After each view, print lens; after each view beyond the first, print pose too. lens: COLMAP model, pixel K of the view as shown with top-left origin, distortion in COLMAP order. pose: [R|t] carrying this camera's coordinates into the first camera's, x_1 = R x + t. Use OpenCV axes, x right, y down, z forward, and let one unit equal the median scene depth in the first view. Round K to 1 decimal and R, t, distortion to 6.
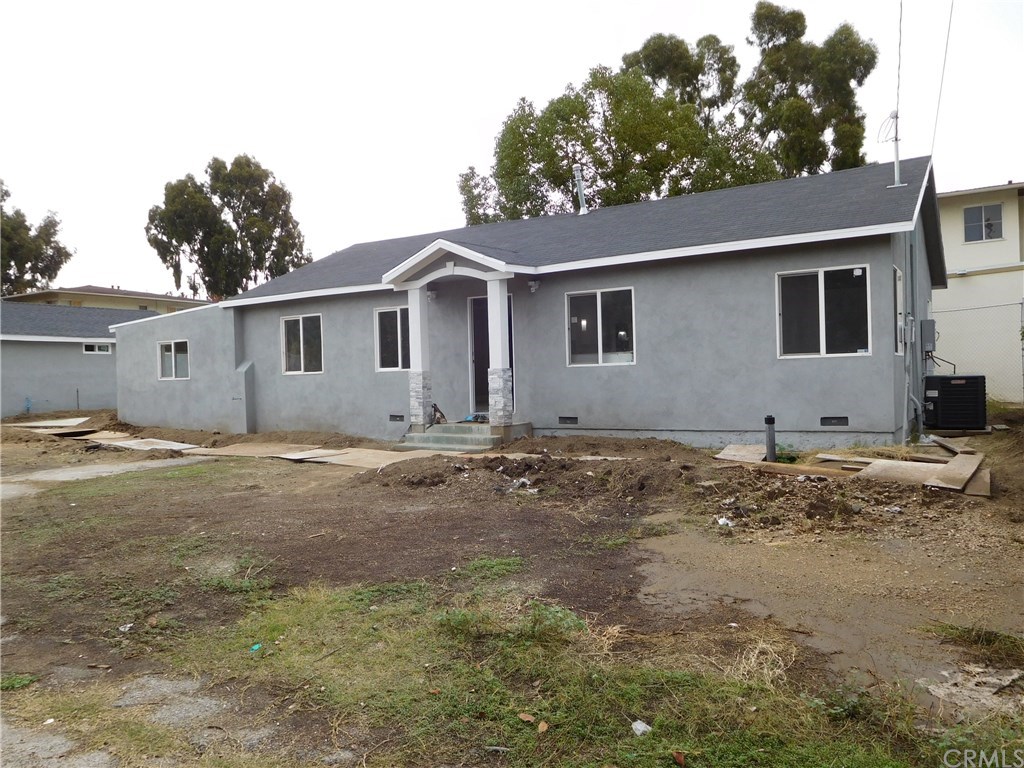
lens RADIAL K [[772.5, 0, 516.8], [0, 772.5, 385.6], [0, 0, 1]] dist [-0.016601, 0.012386]
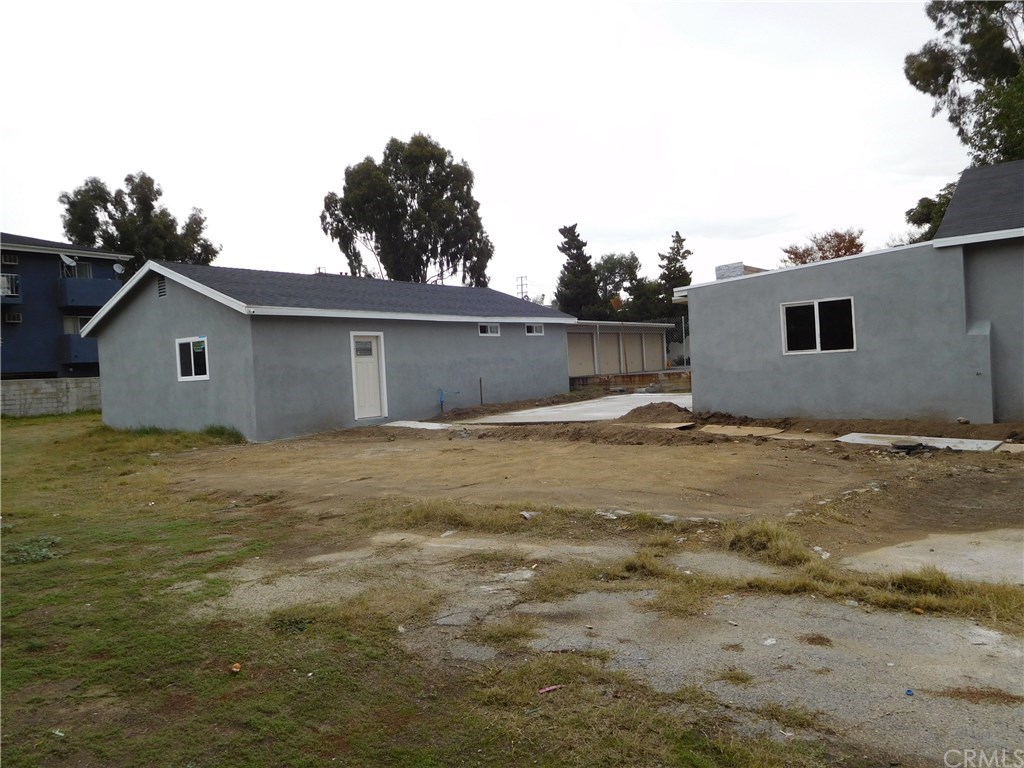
lens RADIAL K [[772.5, 0, 510.1], [0, 772.5, 368.3], [0, 0, 1]] dist [-0.016601, 0.012386]
pose [[0.996242, -0.033548, -0.079853, -0.648428], [0.032906, 0.999415, -0.009351, 0.003950], [0.080120, 0.006689, 0.996763, 0.228128]]
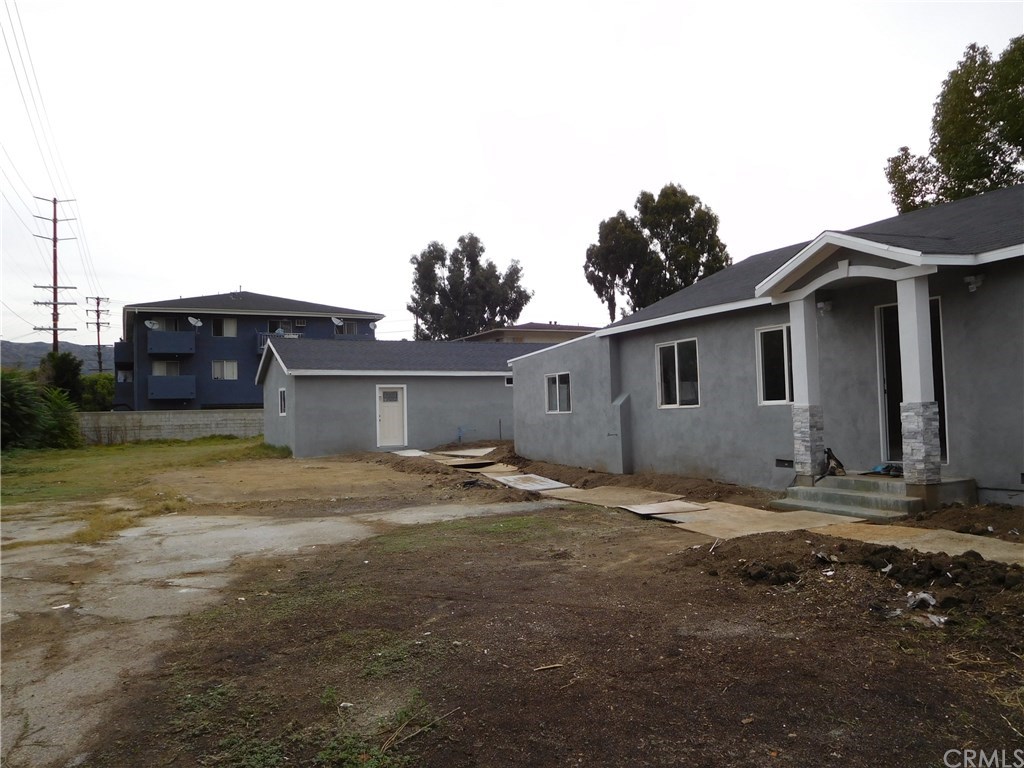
lens RADIAL K [[772.5, 0, 511.9], [0, 772.5, 381.9], [0, 0, 1]] dist [-0.016601, 0.012386]
pose [[0.844377, -0.022450, -0.535280, 0.027547], [0.003020, 0.999305, -0.037147, -0.010569], [0.535742, 0.029750, 0.843858, 0.136171]]
